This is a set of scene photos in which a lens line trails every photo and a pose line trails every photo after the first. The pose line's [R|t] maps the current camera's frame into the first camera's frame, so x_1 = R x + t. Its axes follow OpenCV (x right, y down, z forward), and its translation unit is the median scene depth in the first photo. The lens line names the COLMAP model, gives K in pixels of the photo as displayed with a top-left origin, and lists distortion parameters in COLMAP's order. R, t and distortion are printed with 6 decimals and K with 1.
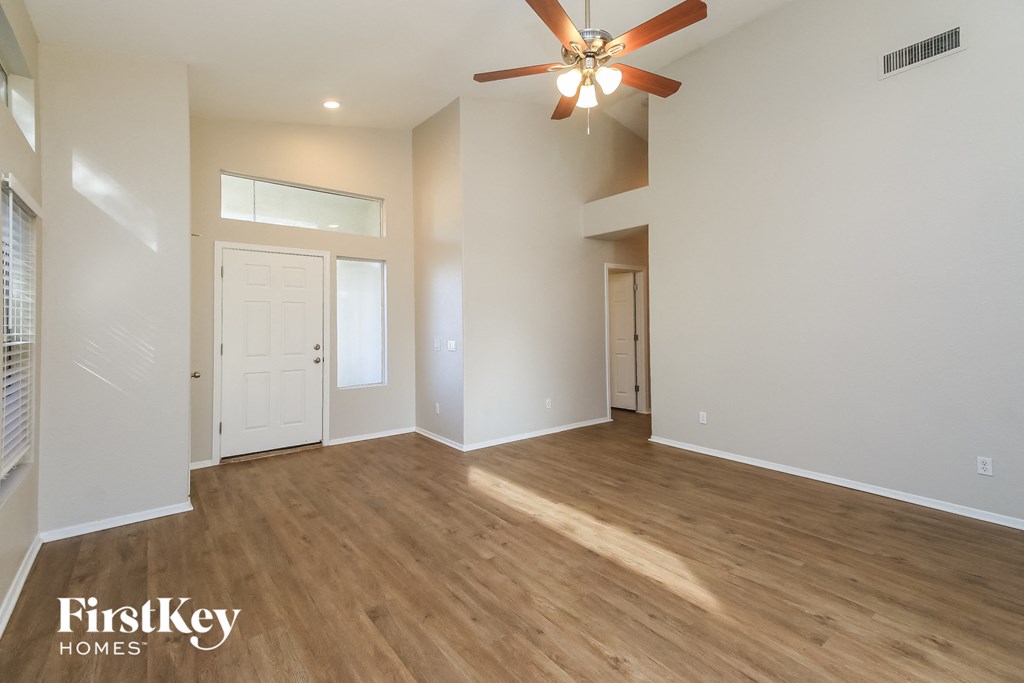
lens RADIAL K [[473.4, 0, 530.3], [0, 473.4, 318.9], [0, 0, 1]] dist [-0.003585, 0.000230]
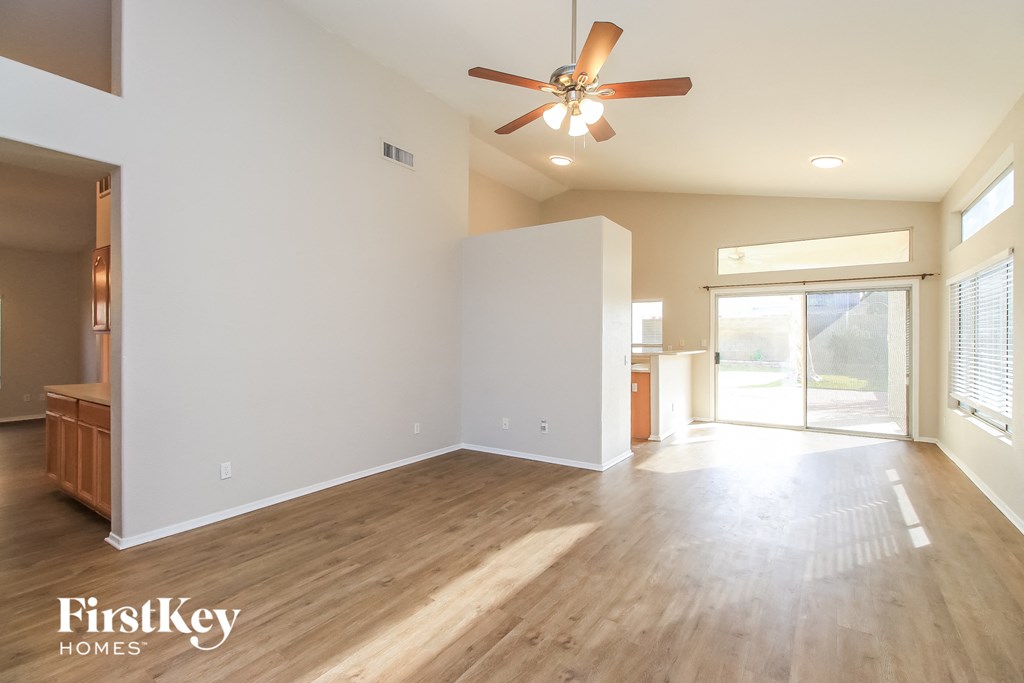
lens RADIAL K [[473.4, 0, 513.1], [0, 473.4, 338.1], [0, 0, 1]] dist [-0.003585, 0.000230]
pose [[-0.290013, 0.000576, 0.957022, -0.709331], [-0.000375, 1.000000, -0.000715, 0.008589], [-0.957023, -0.000566, -0.290013, 1.205945]]
